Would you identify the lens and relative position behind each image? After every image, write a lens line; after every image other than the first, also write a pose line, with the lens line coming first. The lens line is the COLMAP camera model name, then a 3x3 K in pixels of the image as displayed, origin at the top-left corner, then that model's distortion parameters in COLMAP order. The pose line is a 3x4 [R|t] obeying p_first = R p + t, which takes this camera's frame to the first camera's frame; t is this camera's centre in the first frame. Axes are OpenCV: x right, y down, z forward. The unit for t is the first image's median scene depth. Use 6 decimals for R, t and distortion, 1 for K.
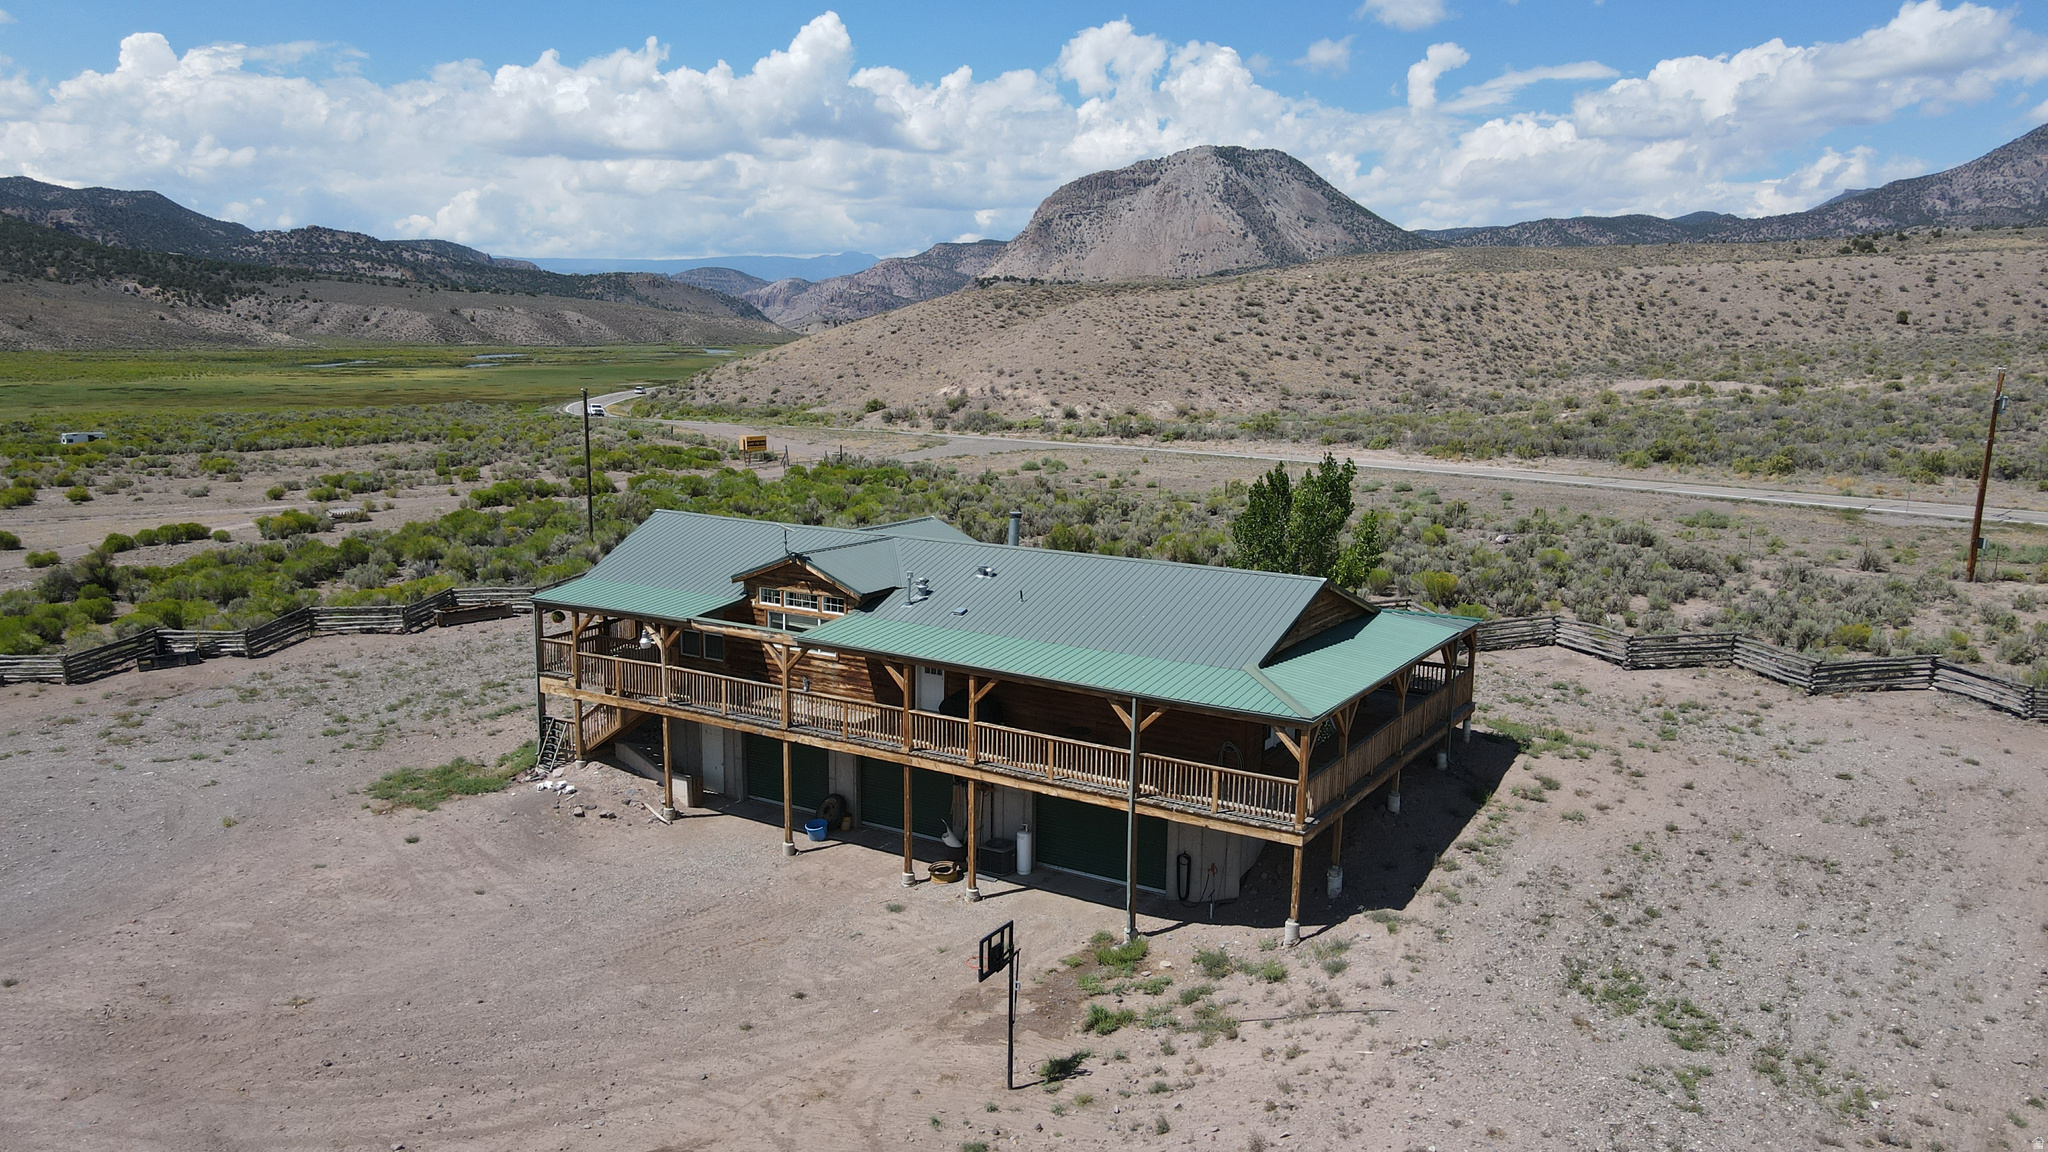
lens RADIAL K [[1512.7, 0, 1024.4], [0, 1512.7, 578.7], [0, 0, 1]] dist [0.001141, 0.022173]
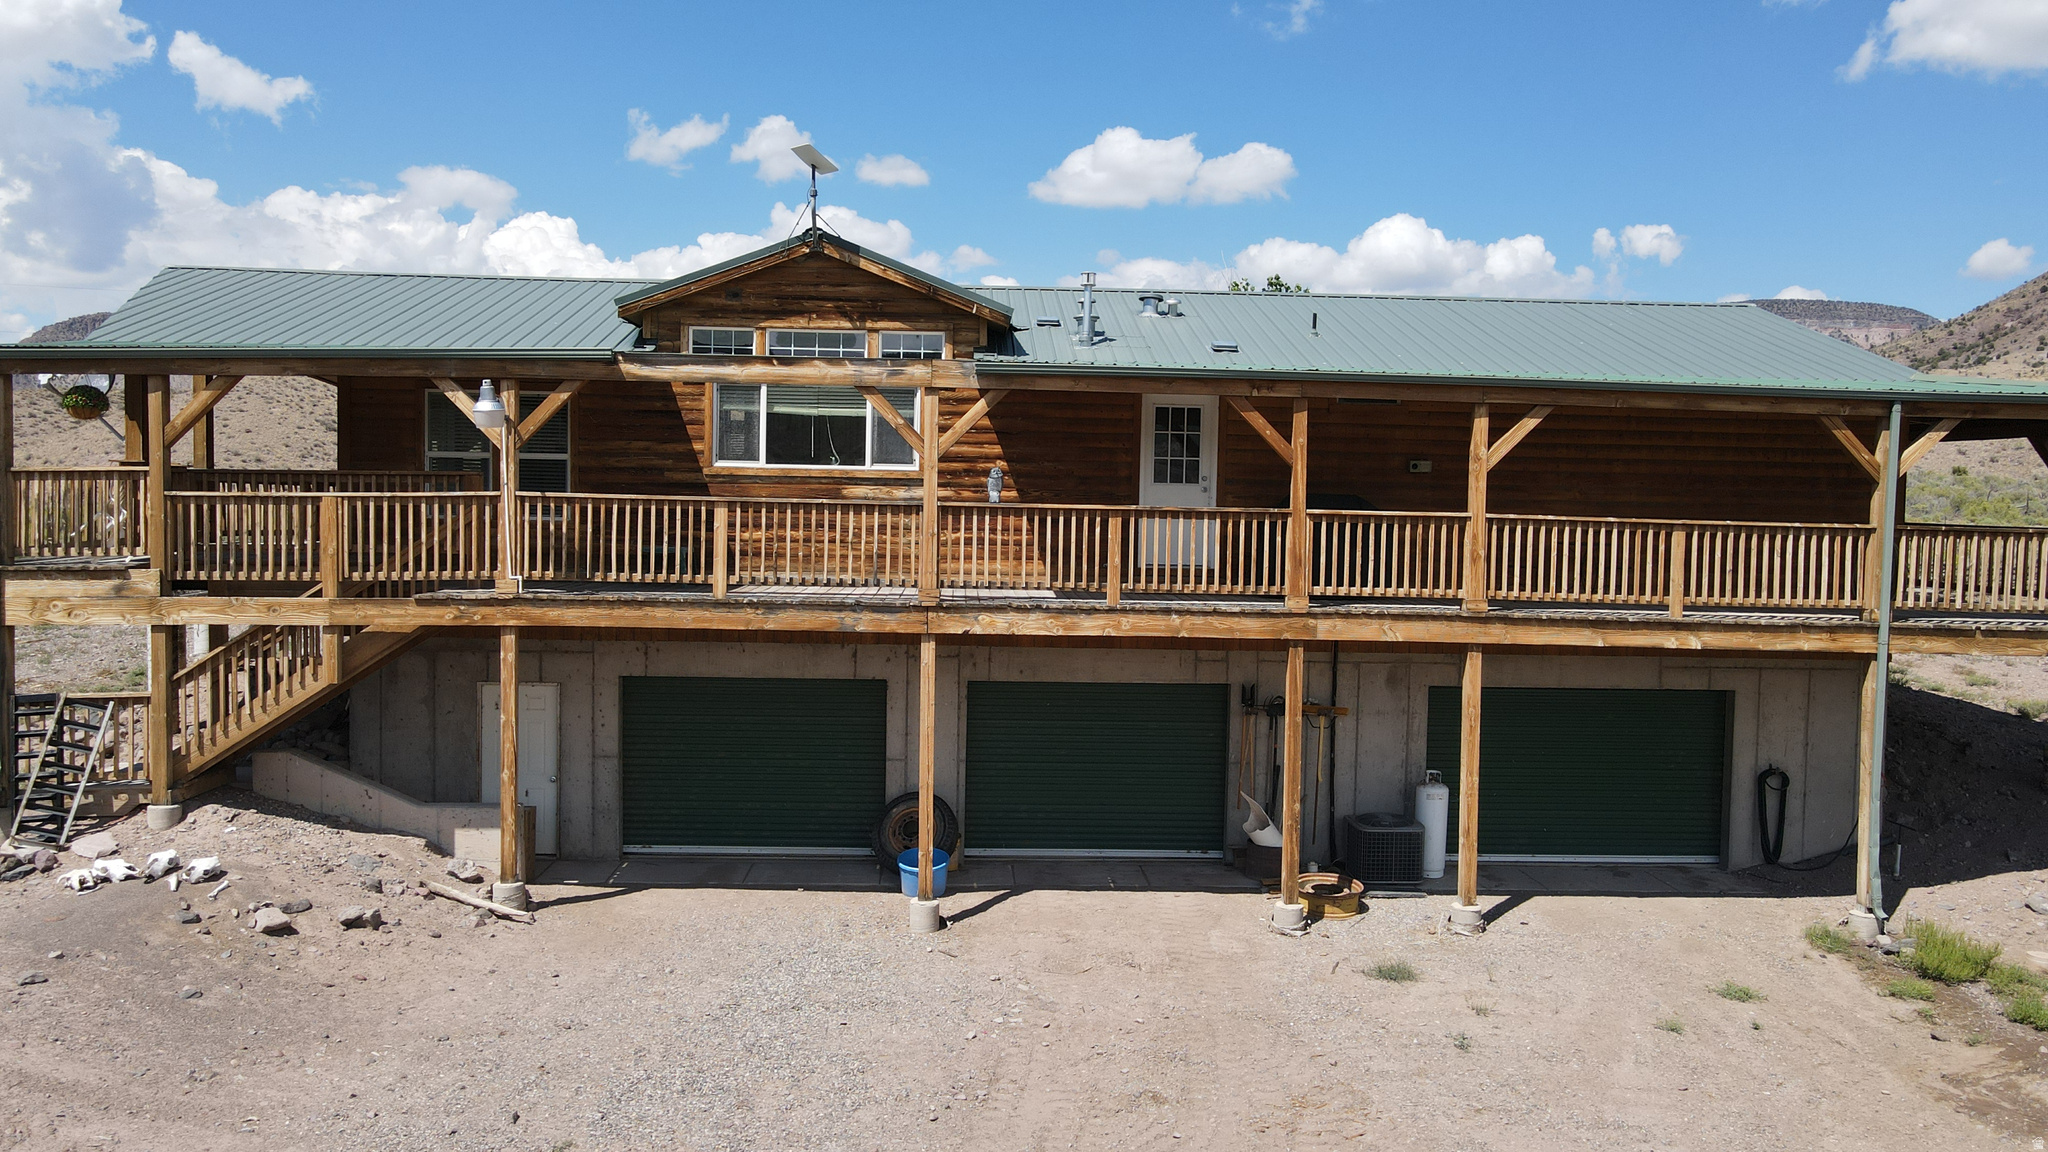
lens RADIAL K [[1512.7, 0, 1023.3], [0, 1512.7, 574.4], [0, 0, 1]] dist [0.001141, 0.022173]
pose [[0.826826, -0.023119, 0.561983, -0.340119], [0.086972, 0.992393, -0.087132, 0.120145], [-0.555694, 0.120920, 0.822547, 0.614896]]
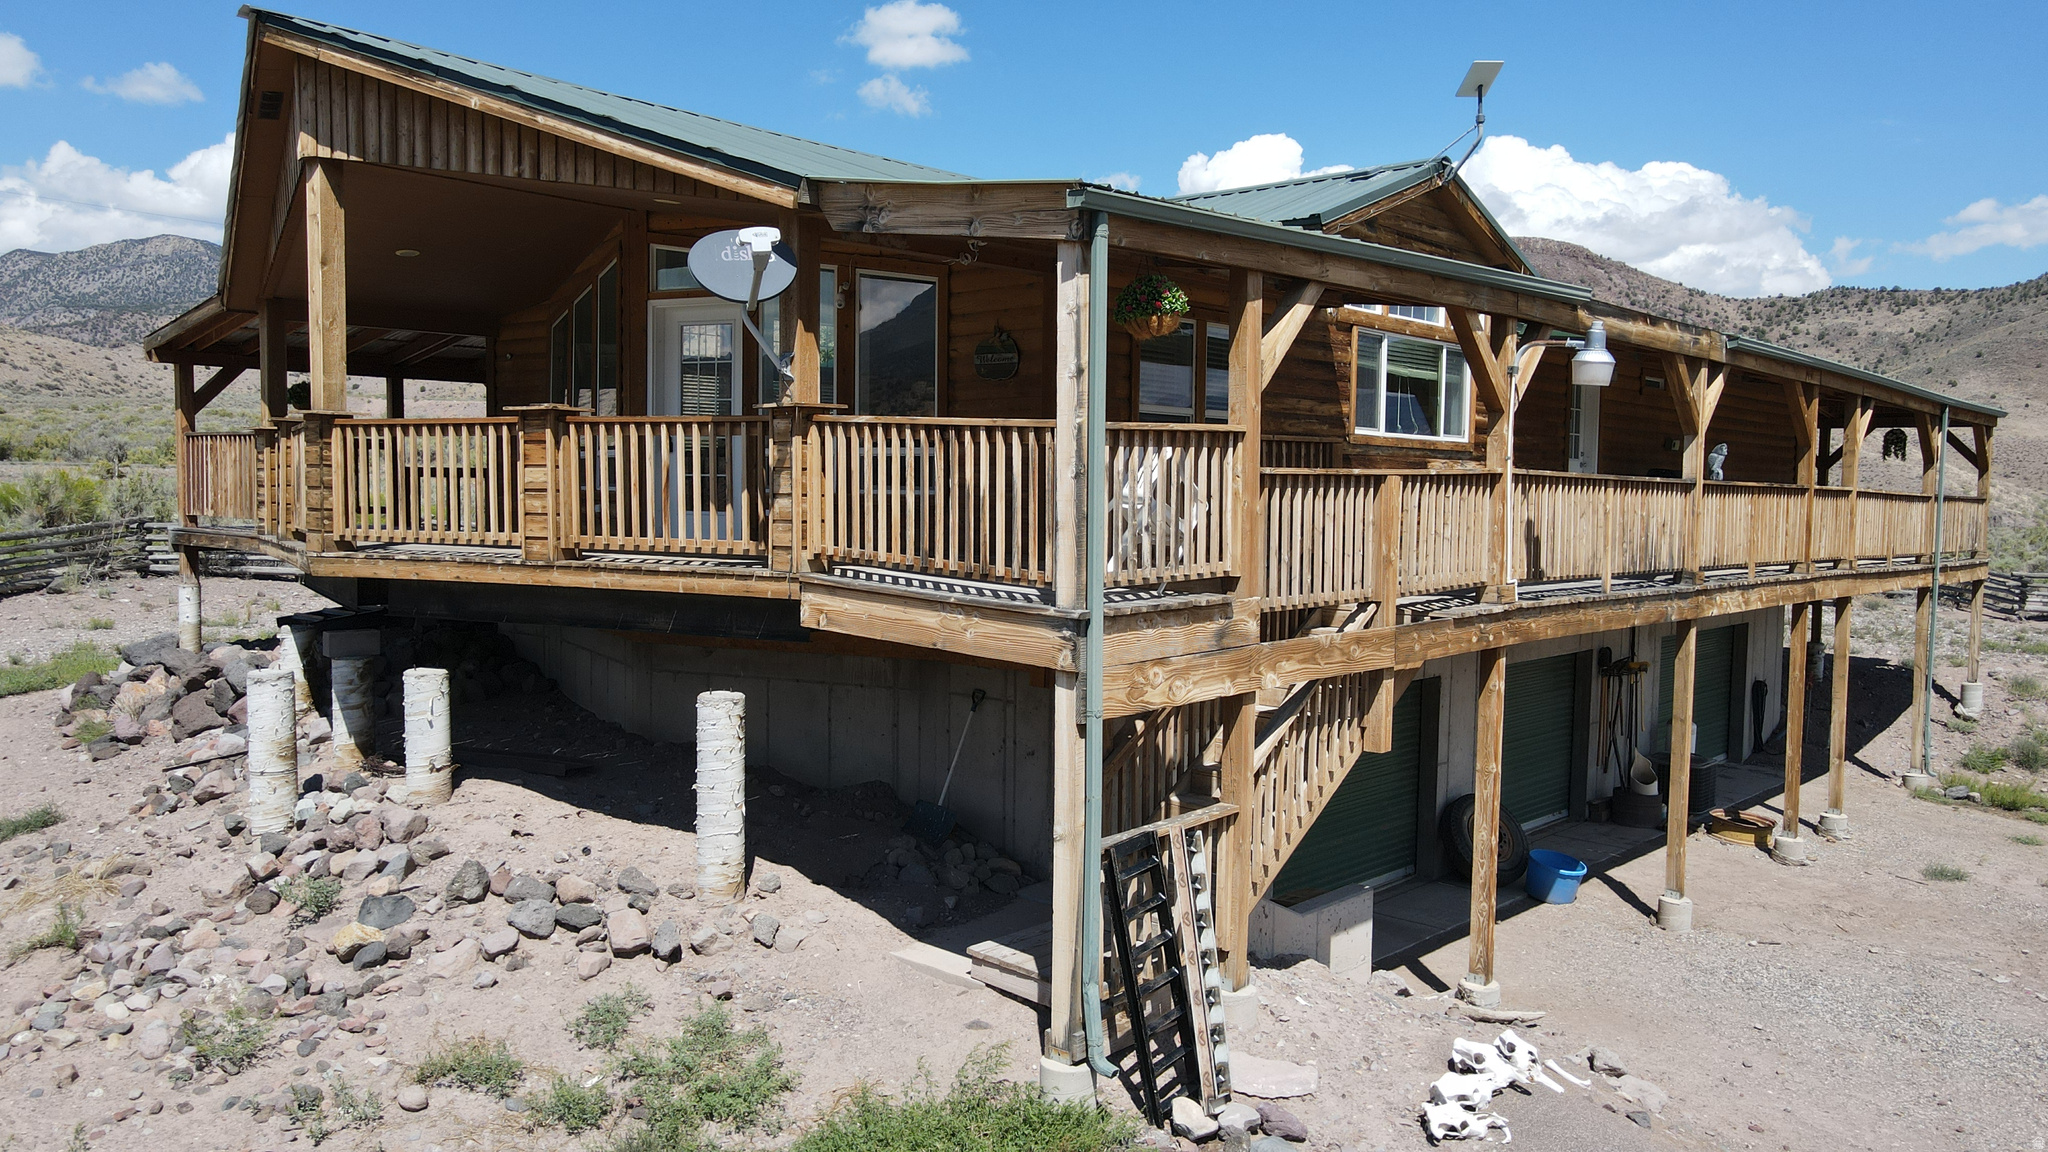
lens RADIAL K [[1512.7, 0, 1019.3], [0, 1512.7, 580.4], [0, 0, 1]] dist [0.001141, 0.022173]
pose [[0.183135, -0.071242, 0.980503, -0.527026], [0.149507, 0.987788, 0.043847, 0.051528], [-0.971653, 0.138562, 0.191550, 1.024601]]
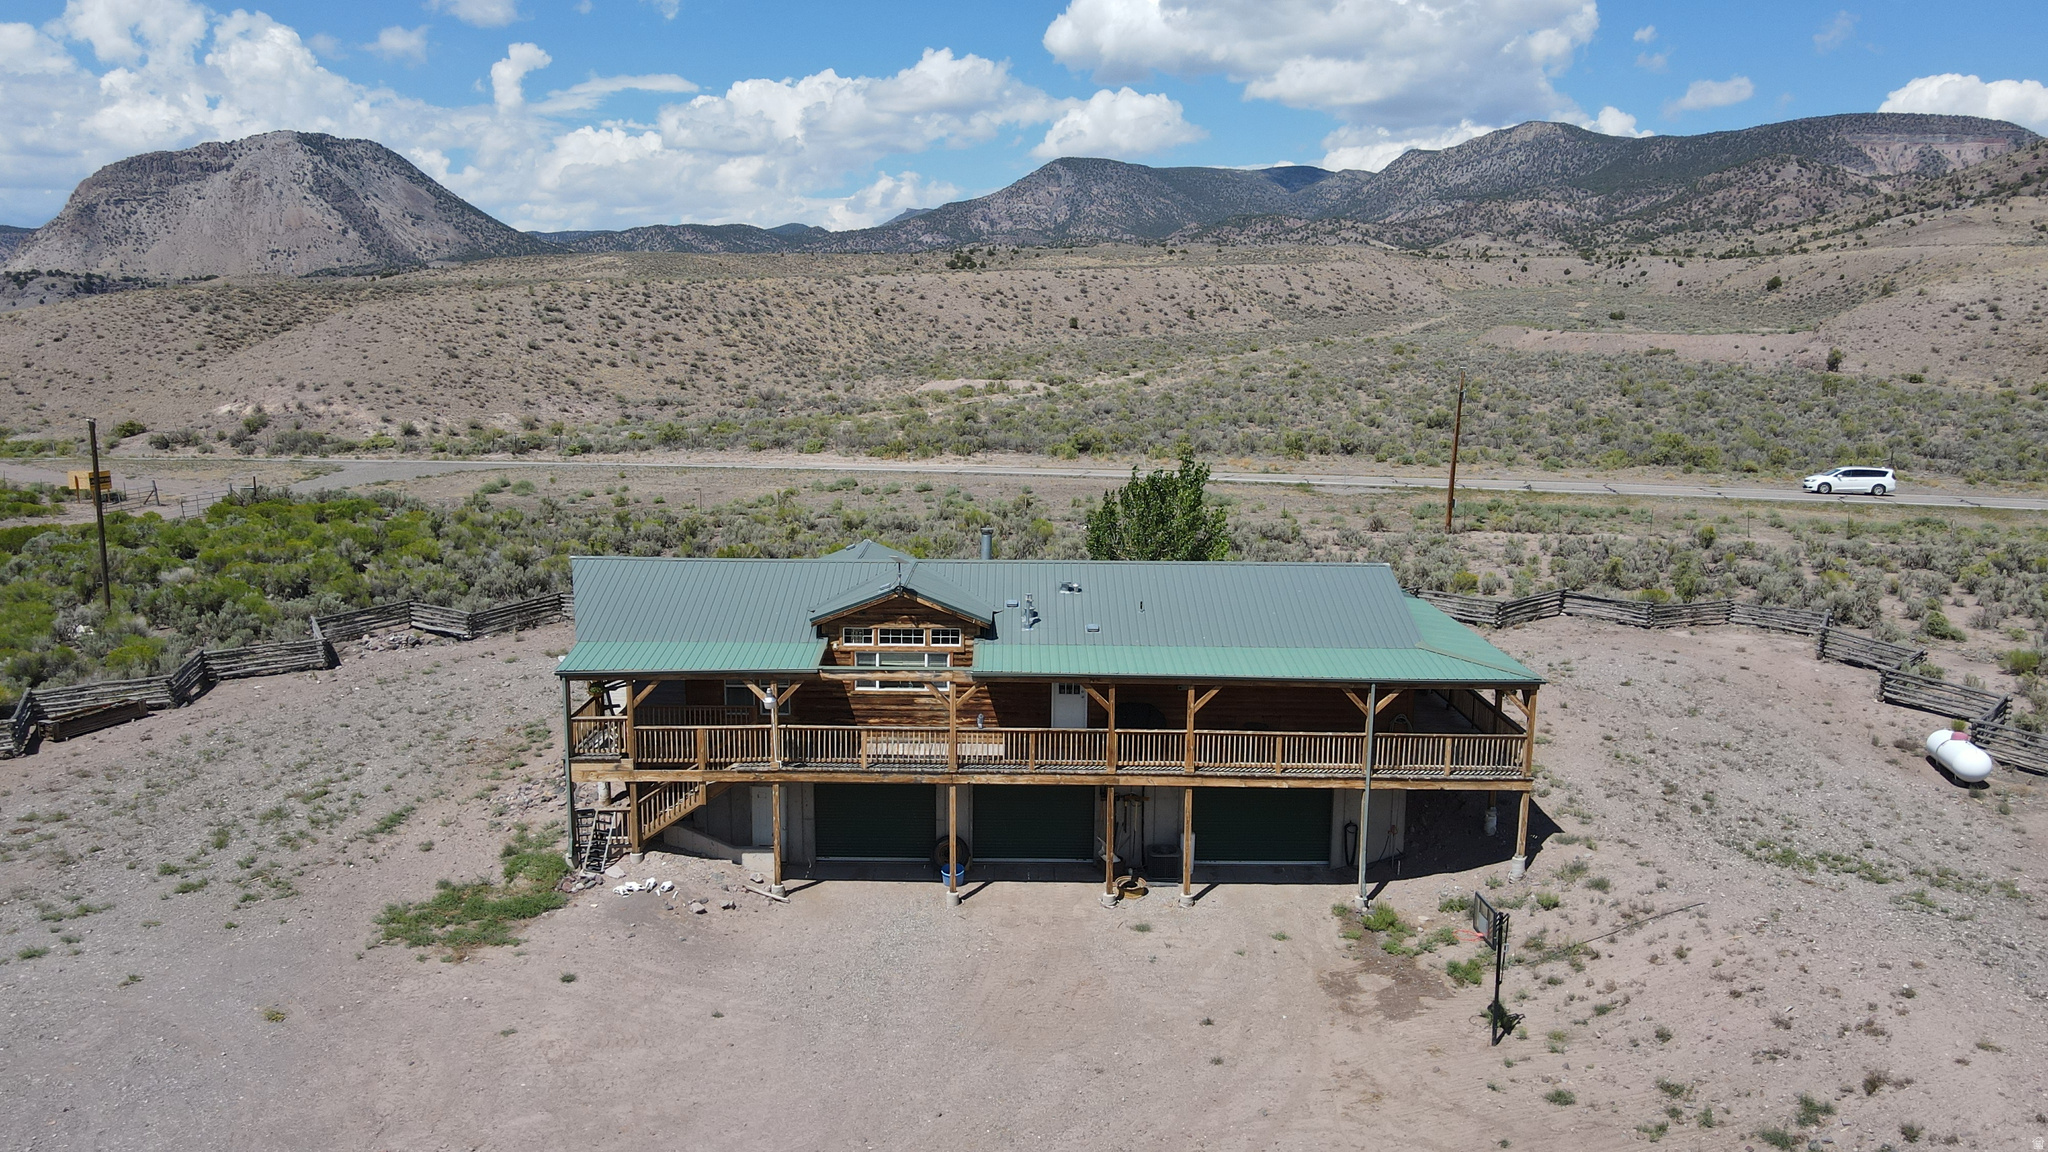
lens RADIAL K [[1512.7, 0, 1021.6], [0, 1512.7, 578.4], [0, 0, 1]] dist [0.001141, 0.022173]
pose [[0.847195, -0.088811, 0.523806, -0.566793], [0.089959, 0.995672, 0.023318, -0.036158], [-0.523610, 0.027366, 0.851518, 0.162244]]
